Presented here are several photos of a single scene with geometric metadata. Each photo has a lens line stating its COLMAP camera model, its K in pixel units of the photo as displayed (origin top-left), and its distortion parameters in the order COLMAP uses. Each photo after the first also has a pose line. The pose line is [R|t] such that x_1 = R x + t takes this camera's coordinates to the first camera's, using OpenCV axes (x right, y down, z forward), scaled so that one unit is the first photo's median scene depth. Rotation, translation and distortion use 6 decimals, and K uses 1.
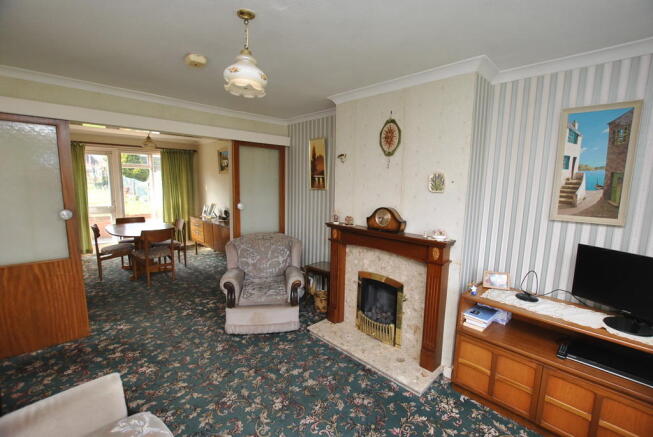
lens RADIAL K [[285.7, 0, 330.0], [0, 285.7, 220.4], [0, 0, 1]] dist [-0.022739, -0.000584]
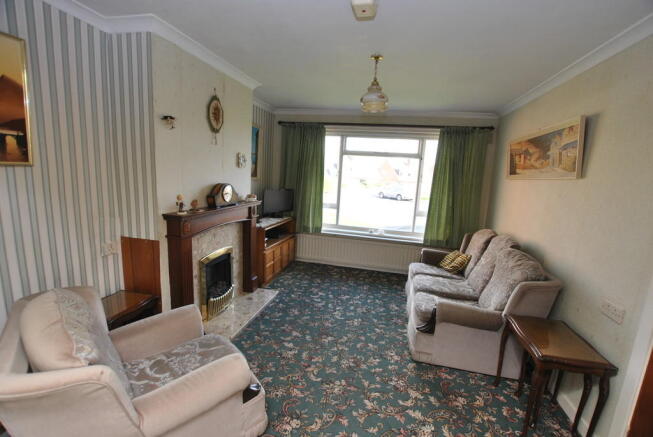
lens RADIAL K [[285.7, 0, 330.4], [0, 285.7, 218.6], [0, 0, 1]] dist [-0.022739, -0.000584]
pose [[-0.532339, -0.190302, 0.824864, -1.012885], [0.044093, 0.966848, 0.251516, -0.186463], [-0.845382, 0.170263, -0.506300, 1.361220]]
